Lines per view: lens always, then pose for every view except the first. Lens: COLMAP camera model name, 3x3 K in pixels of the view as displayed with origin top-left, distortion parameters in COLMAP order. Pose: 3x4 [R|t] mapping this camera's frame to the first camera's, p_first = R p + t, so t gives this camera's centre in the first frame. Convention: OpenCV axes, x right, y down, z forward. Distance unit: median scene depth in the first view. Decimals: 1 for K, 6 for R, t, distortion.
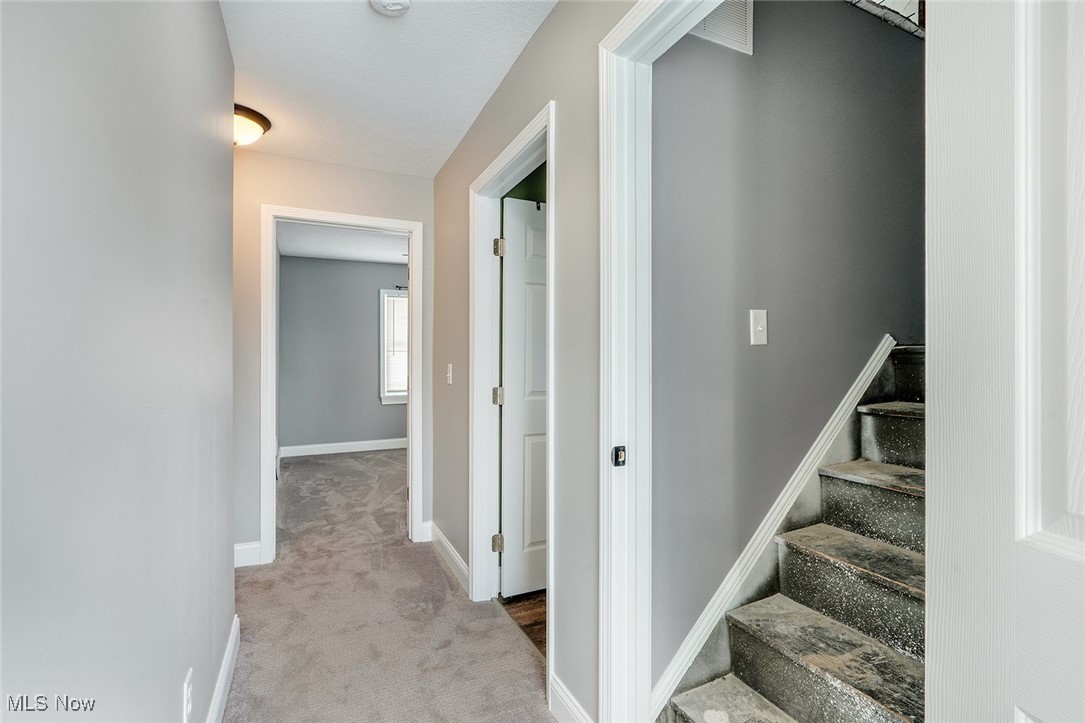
lens RADIAL K [[497.2, 0, 539.9], [0, 497.2, 354.3], [0, 0, 1]] dist [-0.001245, 0.001046]
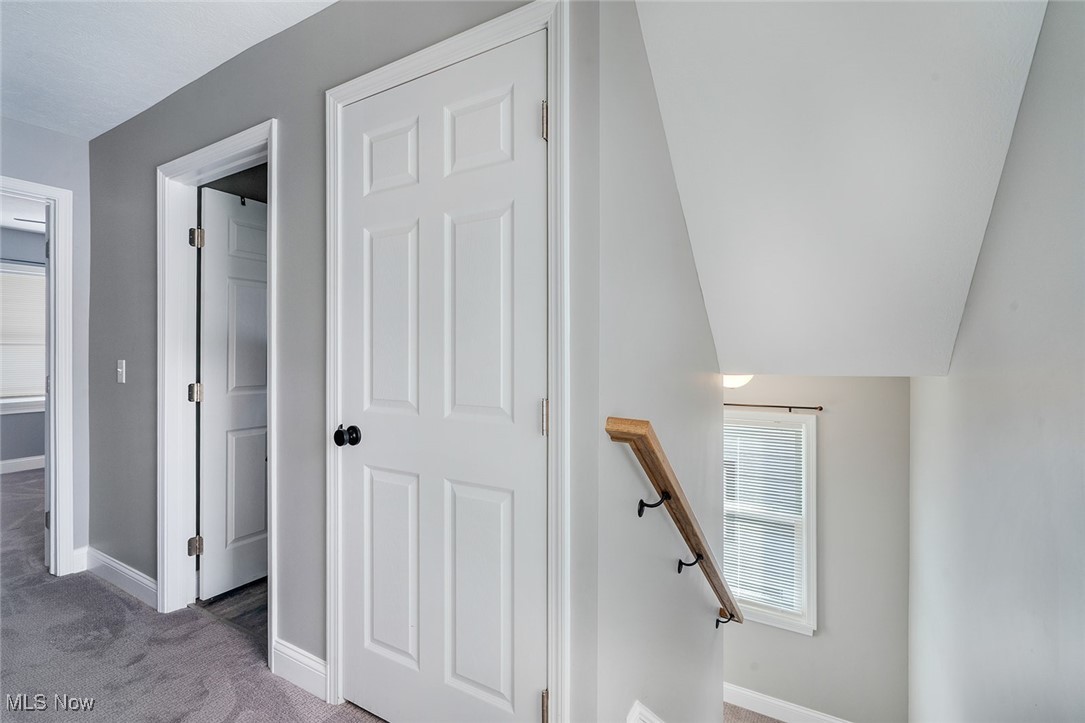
lens RADIAL K [[497.2, 0, 539.9], [0, 497.2, 354.3], [0, 0, 1]] dist [-0.001245, 0.001046]
pose [[0.820975, -0.000027, 0.570964, -0.086686], [-0.002595, 0.999989, 0.003777, 0.004097], [-0.570958, -0.004583, 0.820967, -0.167195]]
